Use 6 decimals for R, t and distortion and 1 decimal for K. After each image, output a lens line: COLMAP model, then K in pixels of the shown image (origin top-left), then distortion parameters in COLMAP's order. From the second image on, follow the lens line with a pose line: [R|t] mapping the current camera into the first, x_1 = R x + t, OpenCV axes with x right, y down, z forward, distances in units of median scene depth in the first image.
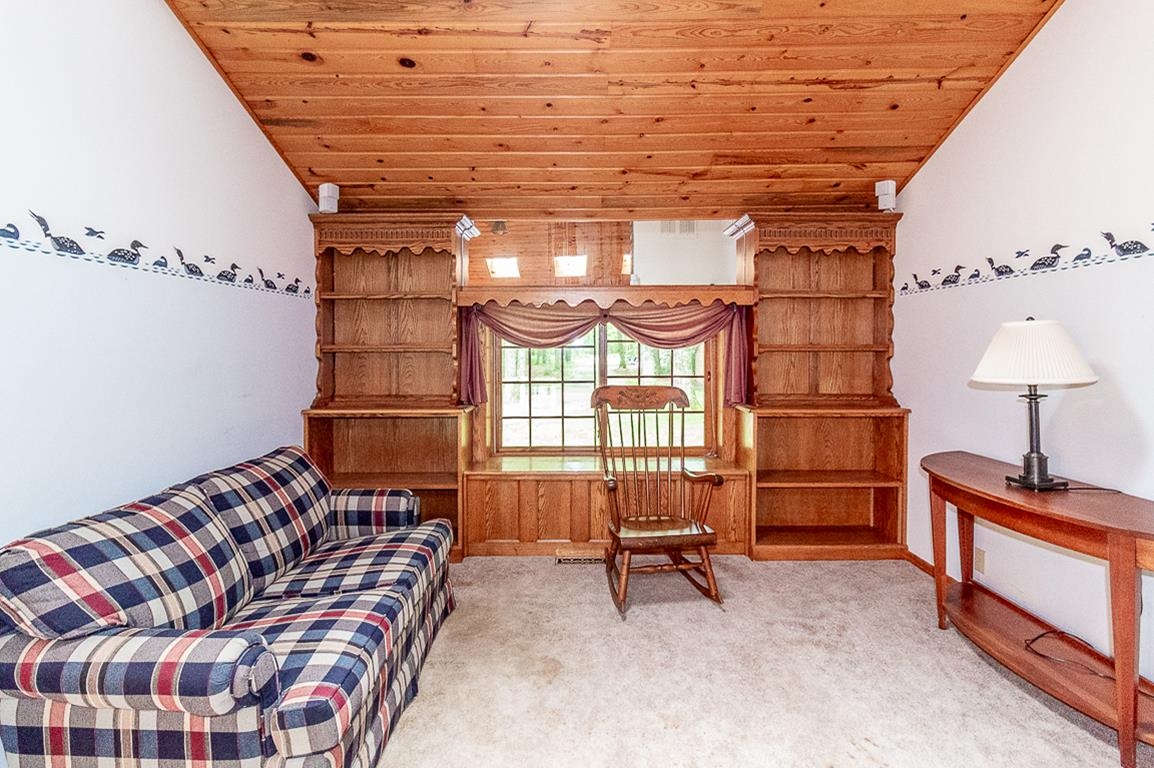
lens RADIAL K [[541.7, 0, 580.3], [0, 541.7, 355.7], [0, 0, 1]] dist [0.001929, 0.000689]
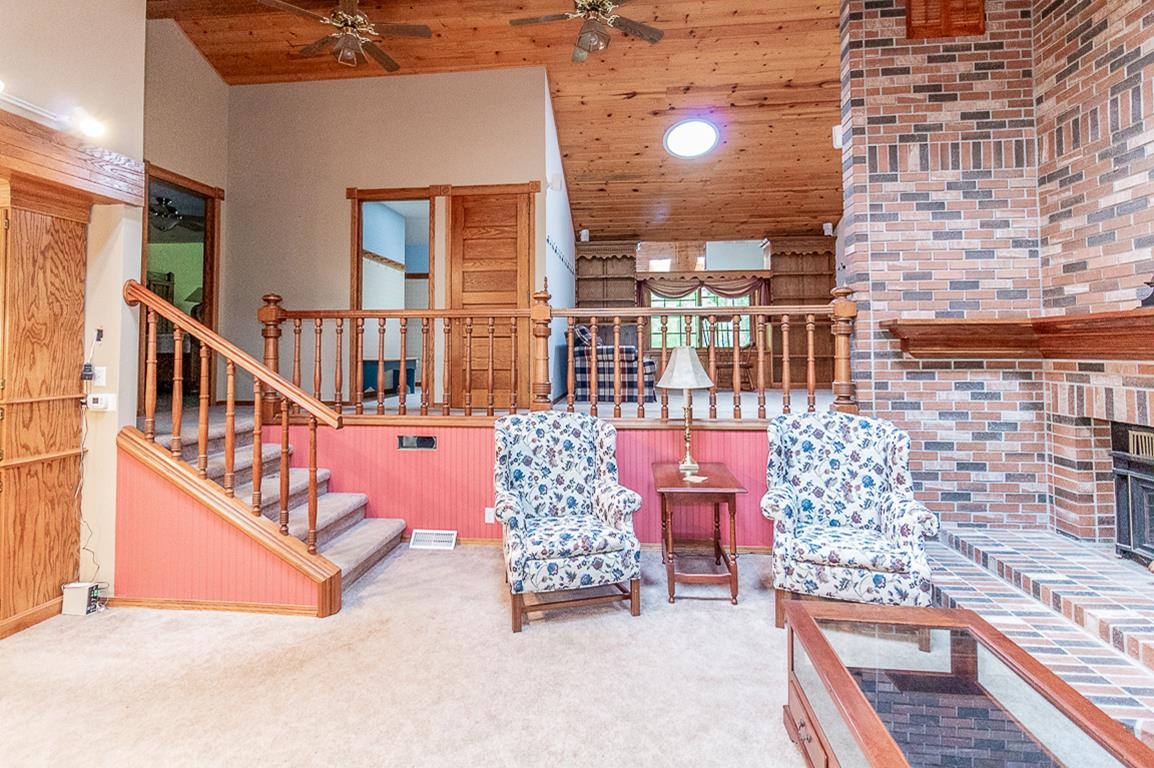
lens RADIAL K [[547.8, 0, 573.0], [0, 547.8, 332.2], [0, 0, 1]] dist [0.001337, 0.000562]
pose [[0.993357, -0.001577, -0.115061, -0.230490], [-0.004856, 0.998441, -0.055605, 0.259952], [0.114969, 0.055794, 0.991801, -1.329950]]
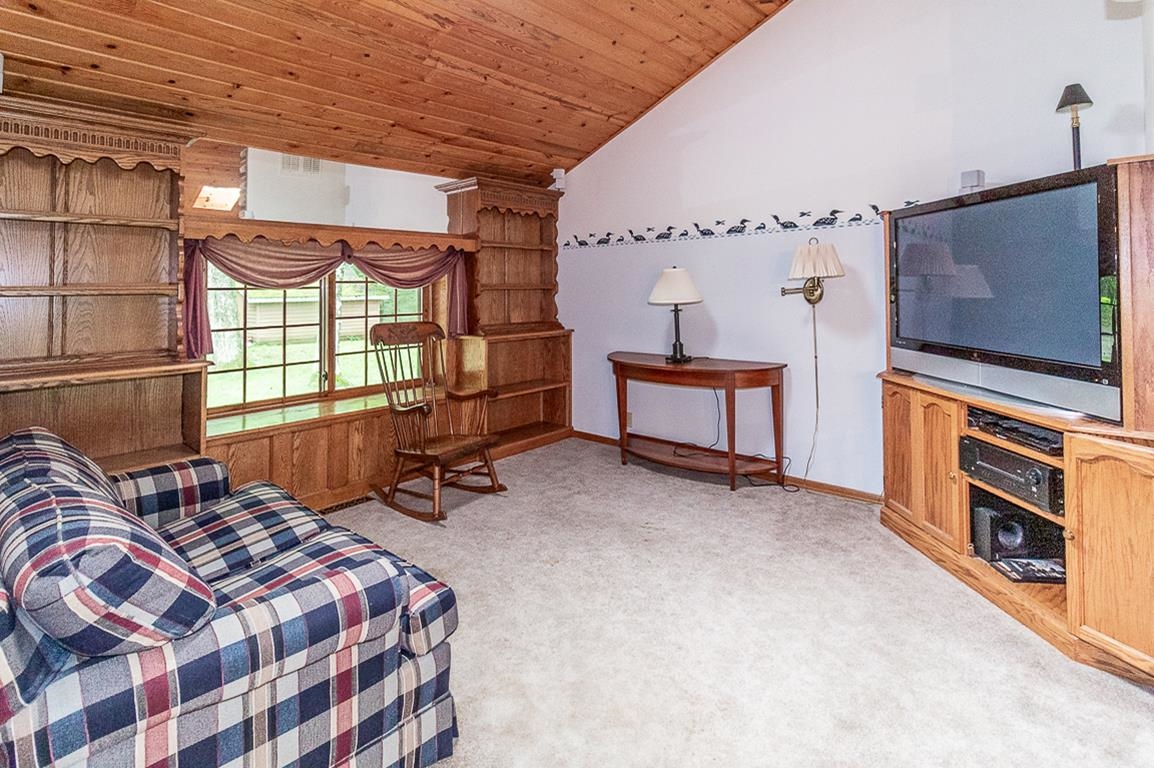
lens RADIAL K [[558.9, 0, 574.4], [0, 558.9, 269.6], [0, 0, 1]] dist [0.000140, 0.000056]
pose [[0.679281, 0.017972, 0.733658, -0.450674], [0.024746, 0.998571, -0.047373, 0.011011], [-0.733461, 0.050334, 0.677865, -0.008184]]
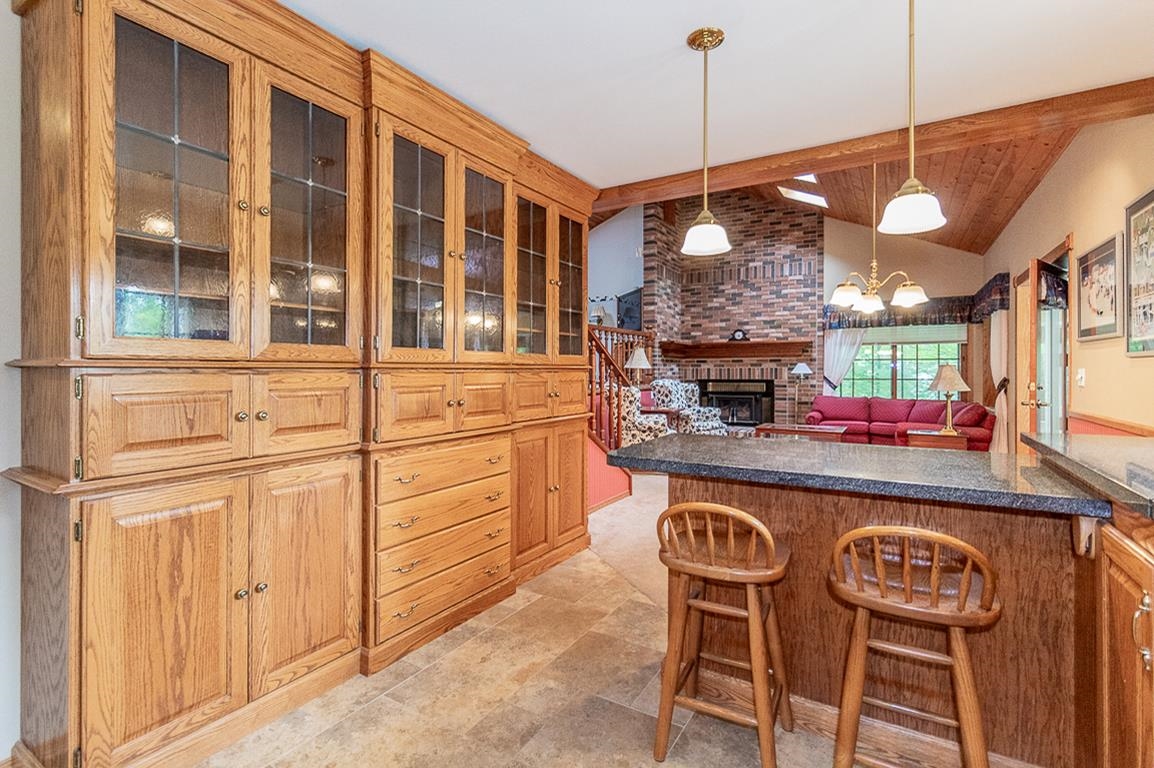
lens RADIAL K [[545.7, 0, 577.4], [0, 545.7, 372.9], [0, 0, 1]] dist [-0.000589, 0.000110]
pose [[0.512006, 0.005464, 0.858965, -2.167930], [0.018659, 0.999673, -0.017481, 0.360229], [-0.858779, 0.024977, 0.511737, -1.121961]]
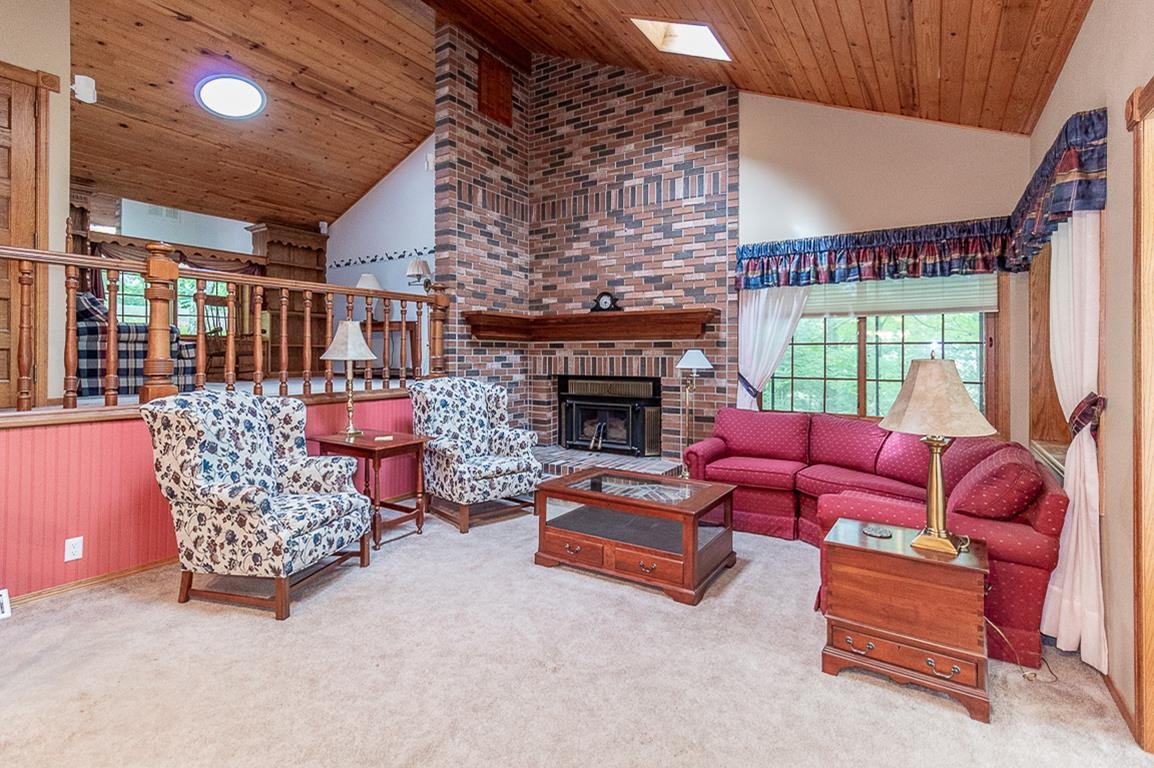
lens RADIAL K [[554.4, 0, 577.3], [0, 554.4, 351.8], [0, 0, 1]] dist [-0.001016, 0.000641]
pose [[0.547636, 0.011987, 0.836631, -0.854360], [0.015043, 0.999595, -0.024168, 0.326773], [-0.836581, 0.025821, 0.547234, -1.252195]]
